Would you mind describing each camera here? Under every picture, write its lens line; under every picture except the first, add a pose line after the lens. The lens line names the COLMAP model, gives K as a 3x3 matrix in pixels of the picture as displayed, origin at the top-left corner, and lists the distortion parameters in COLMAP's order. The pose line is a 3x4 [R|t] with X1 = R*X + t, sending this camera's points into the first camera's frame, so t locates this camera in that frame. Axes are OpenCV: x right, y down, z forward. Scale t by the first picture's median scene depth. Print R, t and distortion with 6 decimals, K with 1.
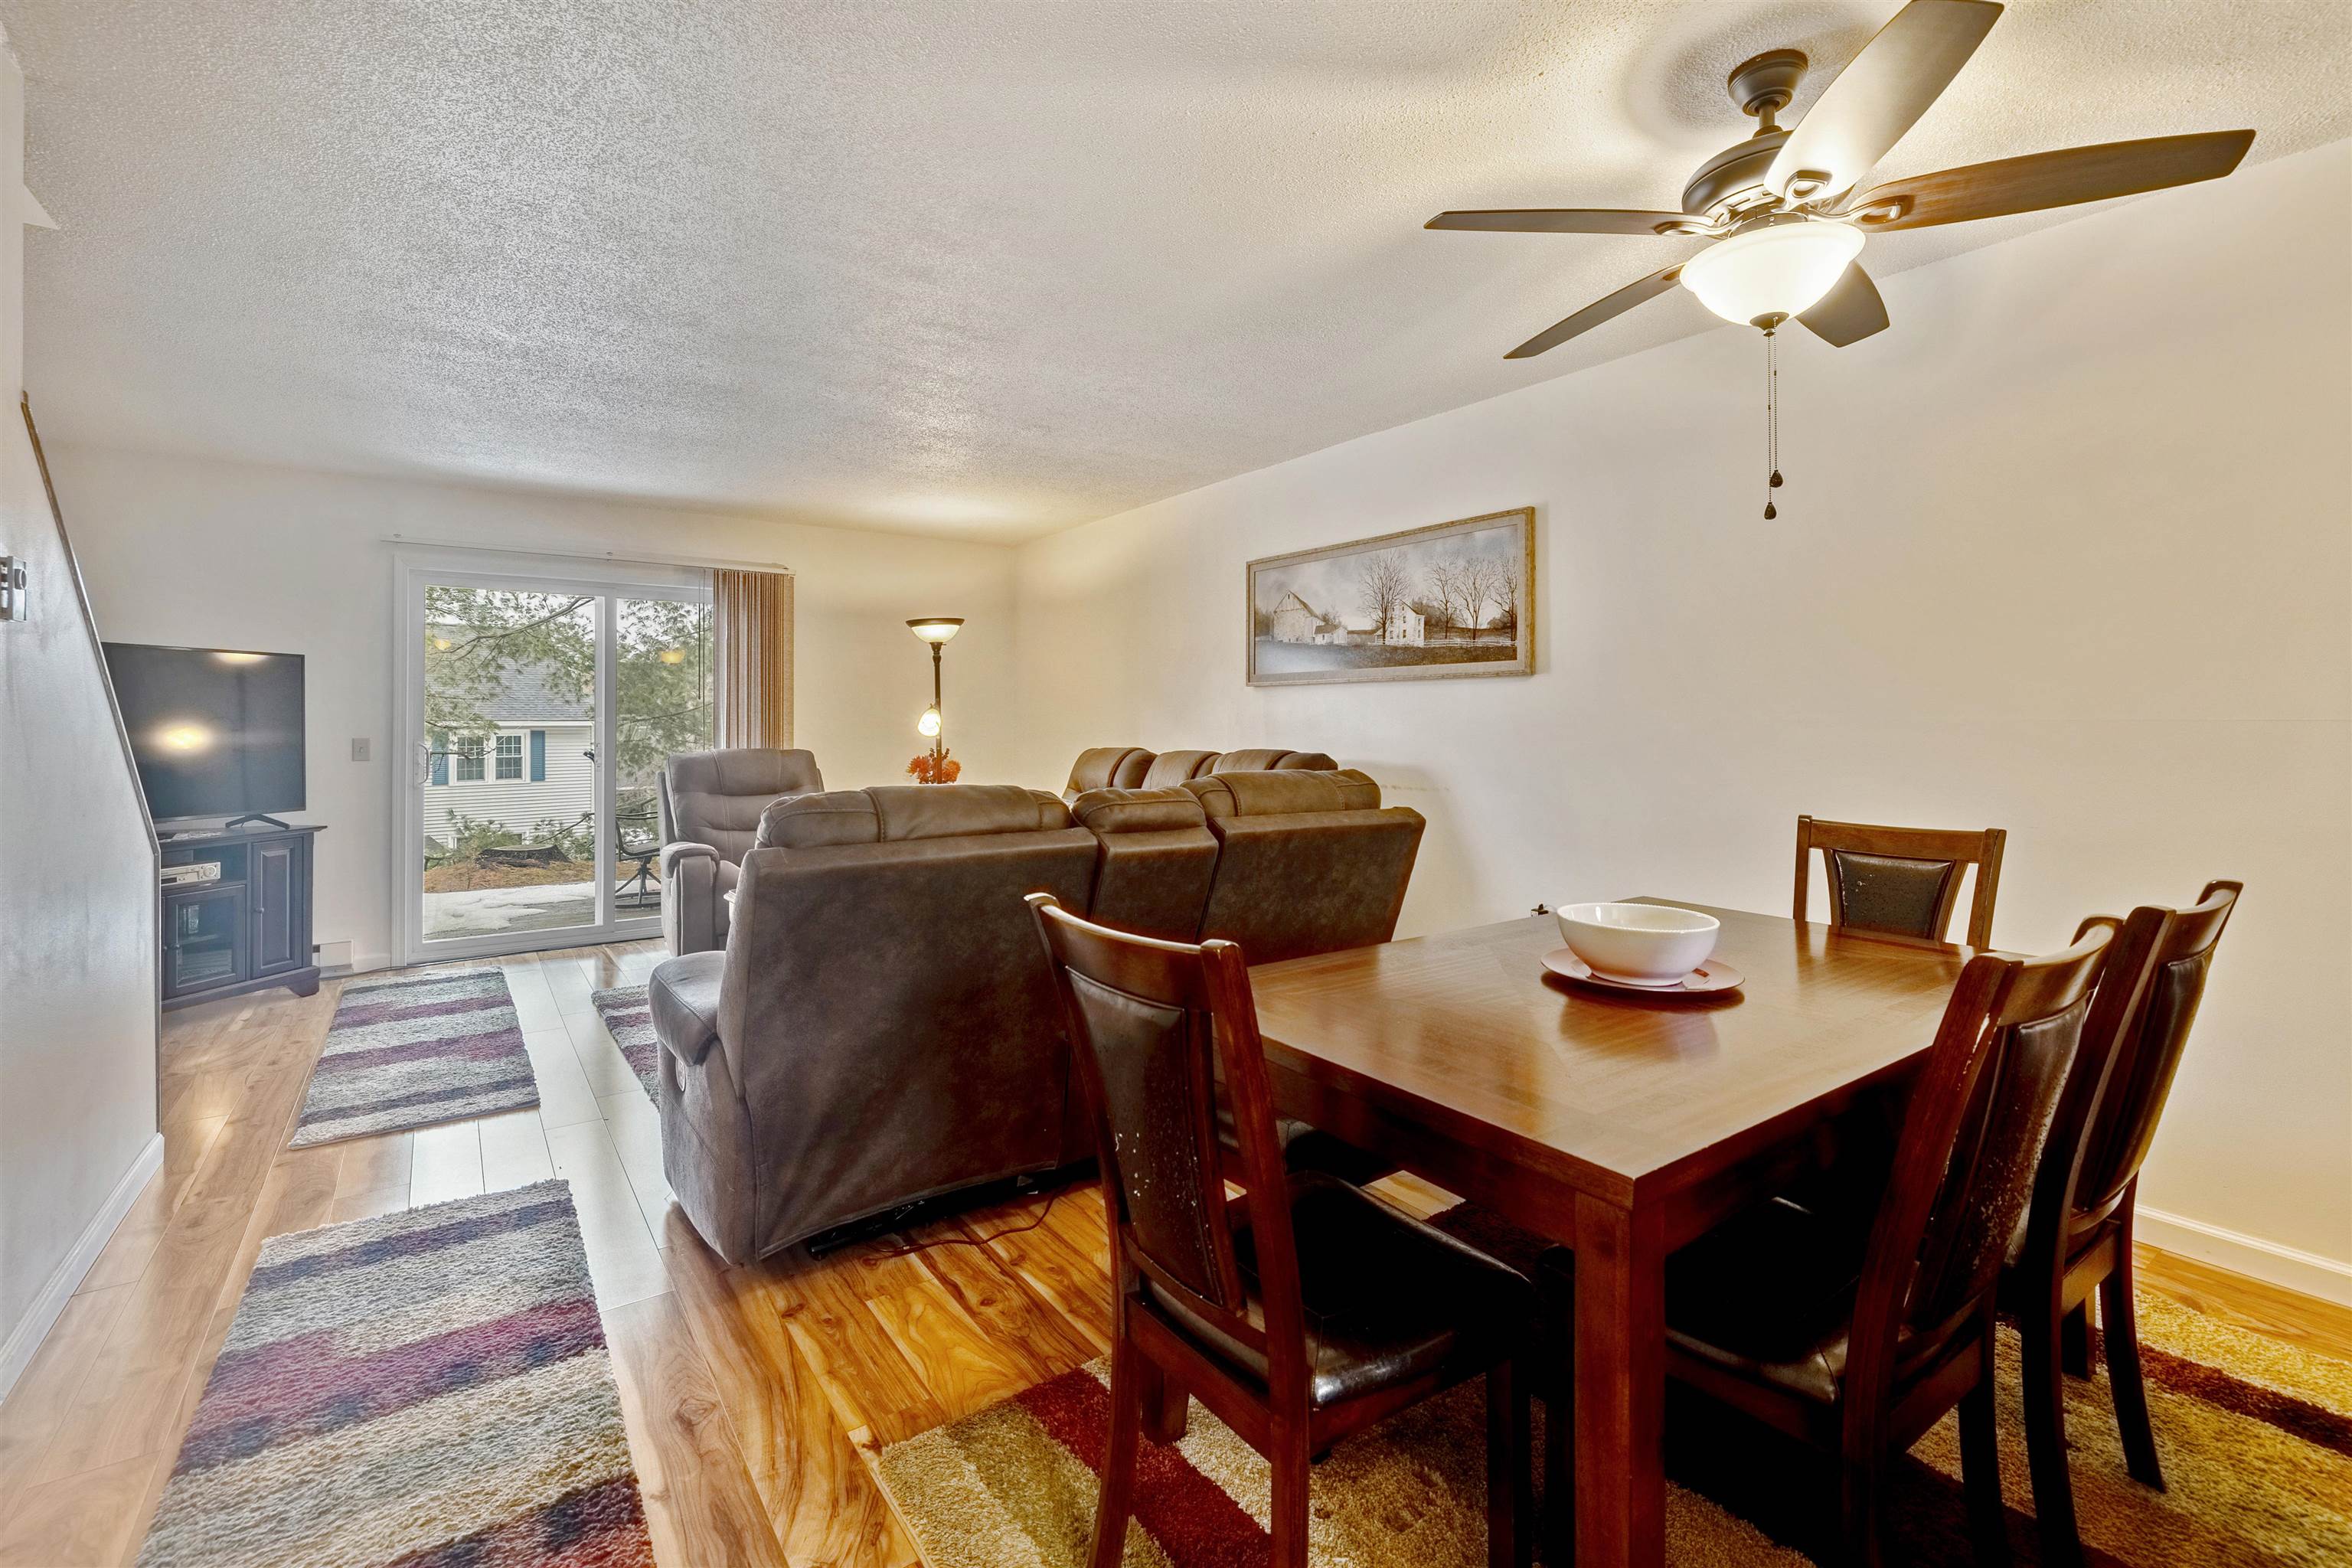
lens RADIAL K [[1048.2, 0, 1181.7], [0, 1048.2, 723.5], [0, 0, 1]] dist [-0.005577, 0.001923]
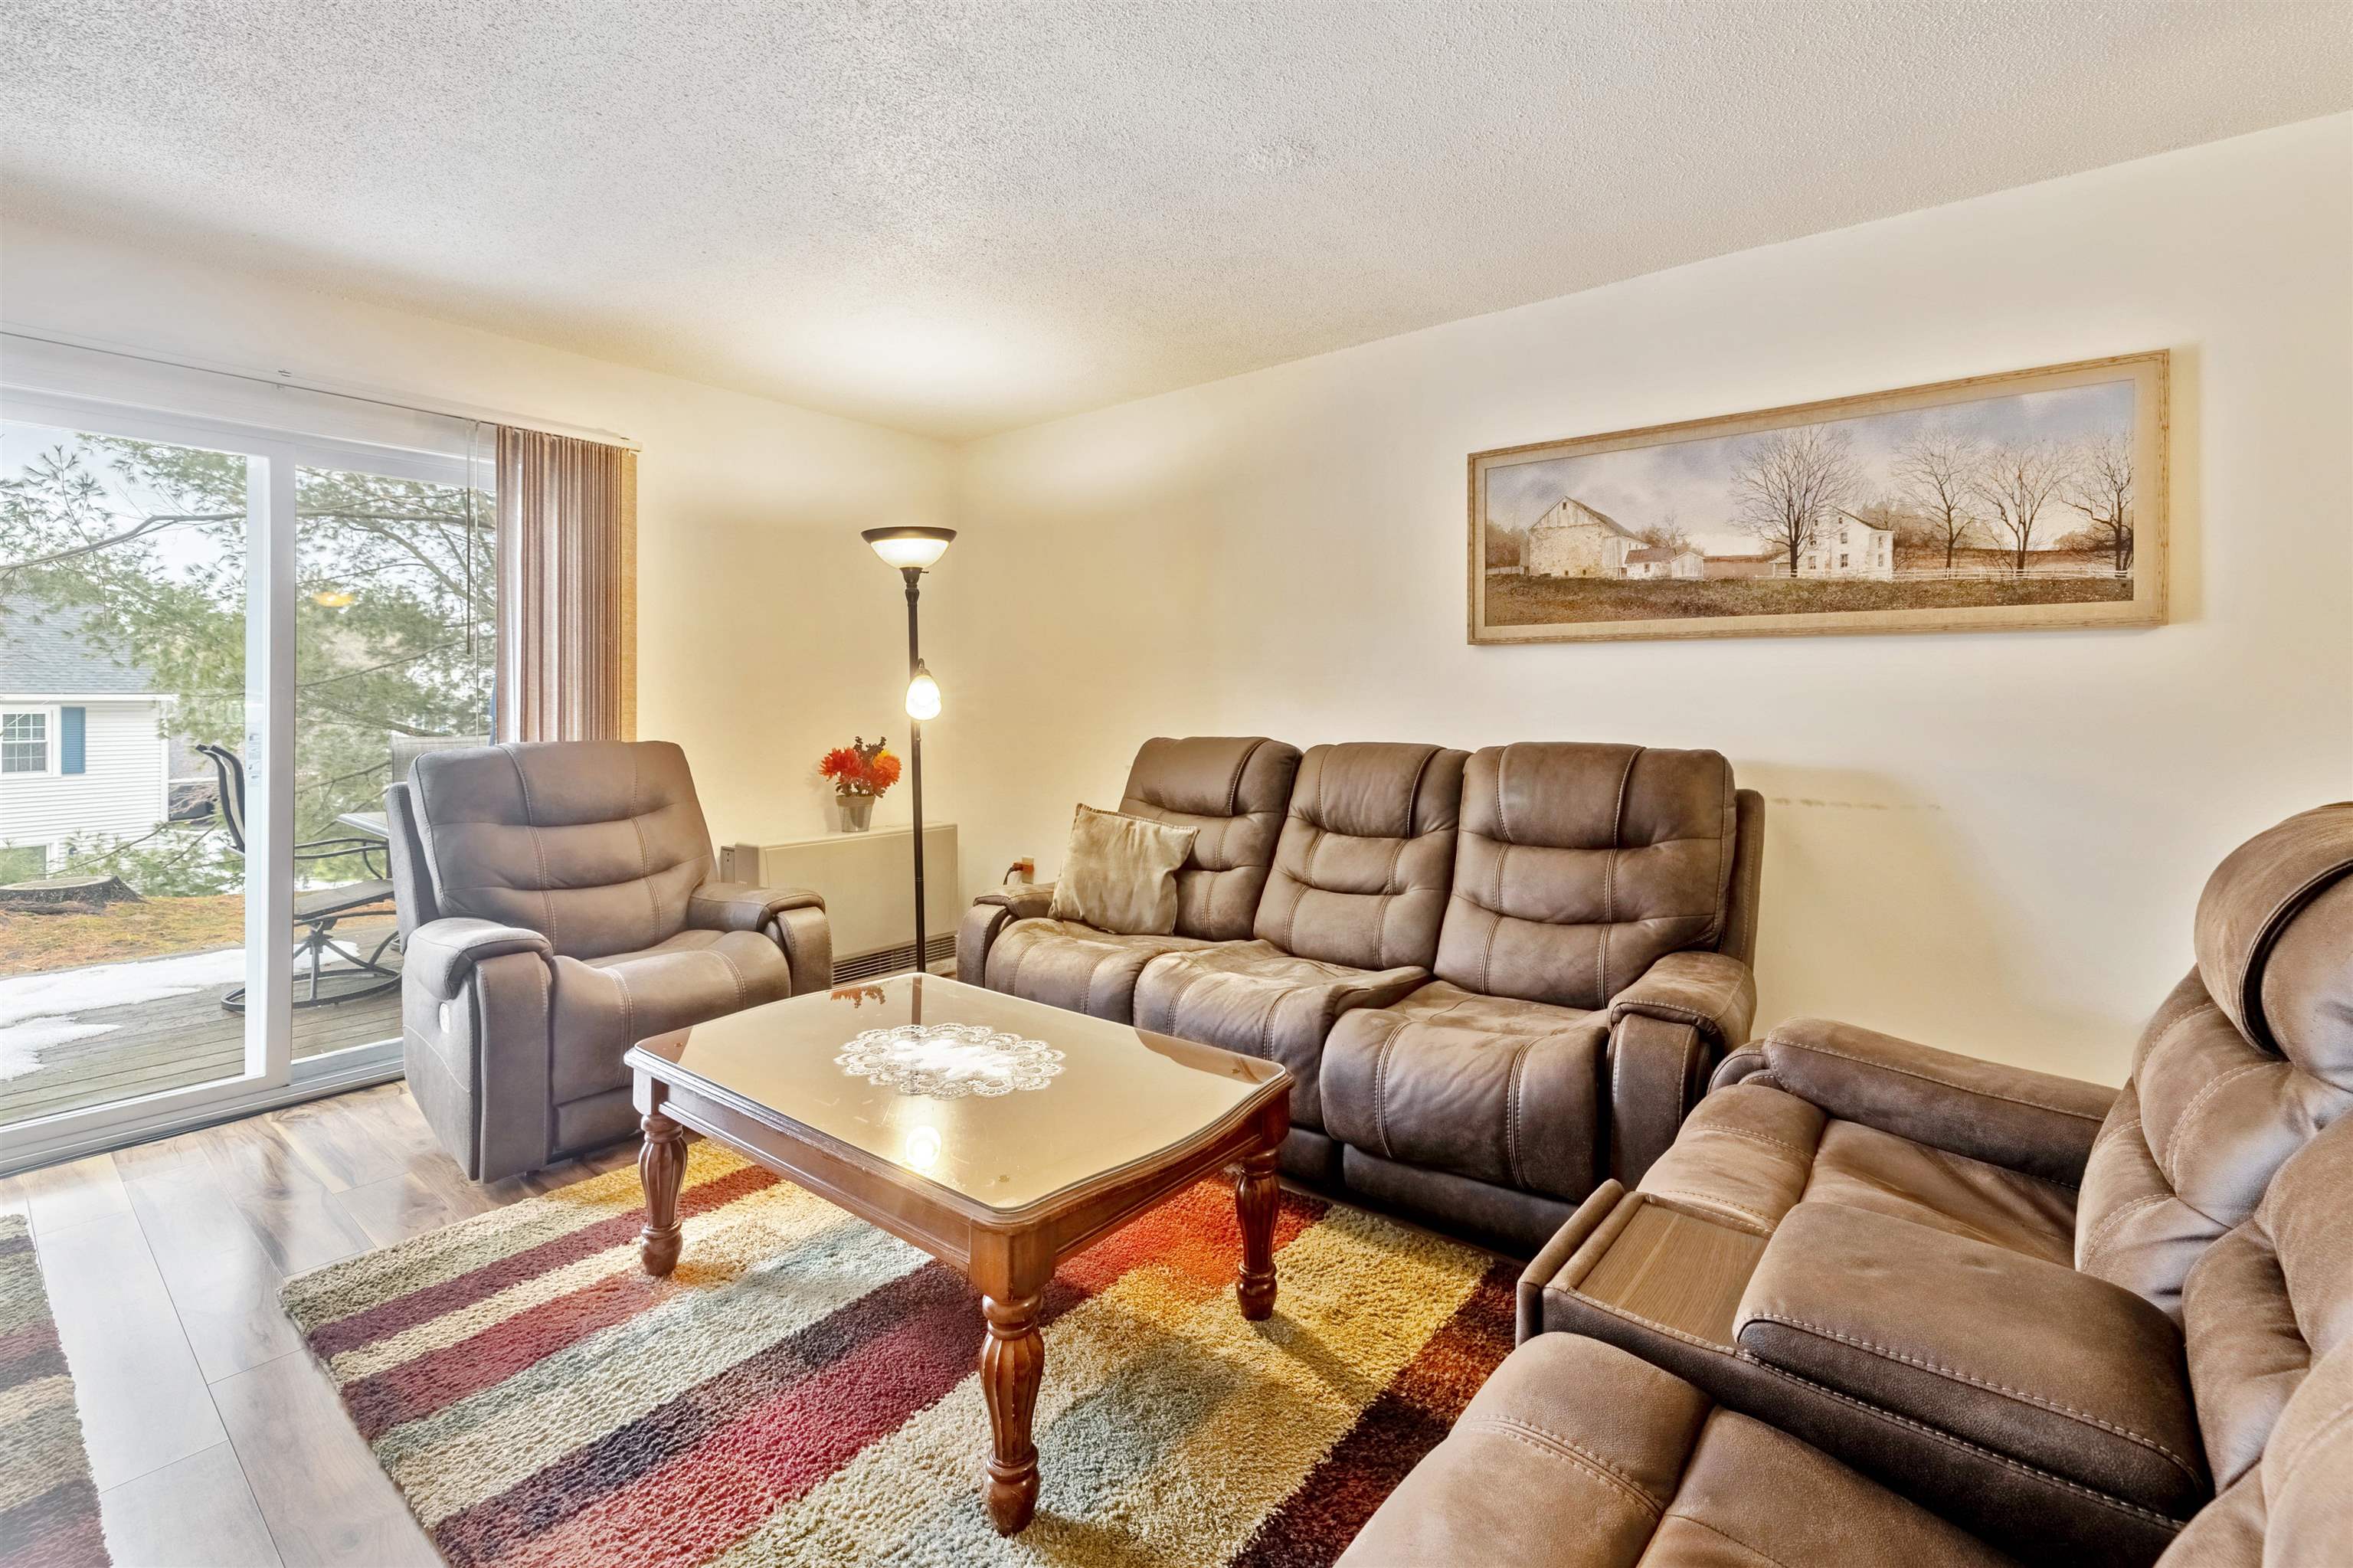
lens RADIAL K [[1048.7, 0, 1187.9], [0, 1048.7, 703.0], [0, 0, 1]] dist [-0.005577, 0.001923]
pose [[0.964014, 0.004895, 0.265807, -0.299921], [-0.005157, 0.999987, 0.000288, 0.001436], [-0.265802, -0.001648, 0.964026, 0.449863]]
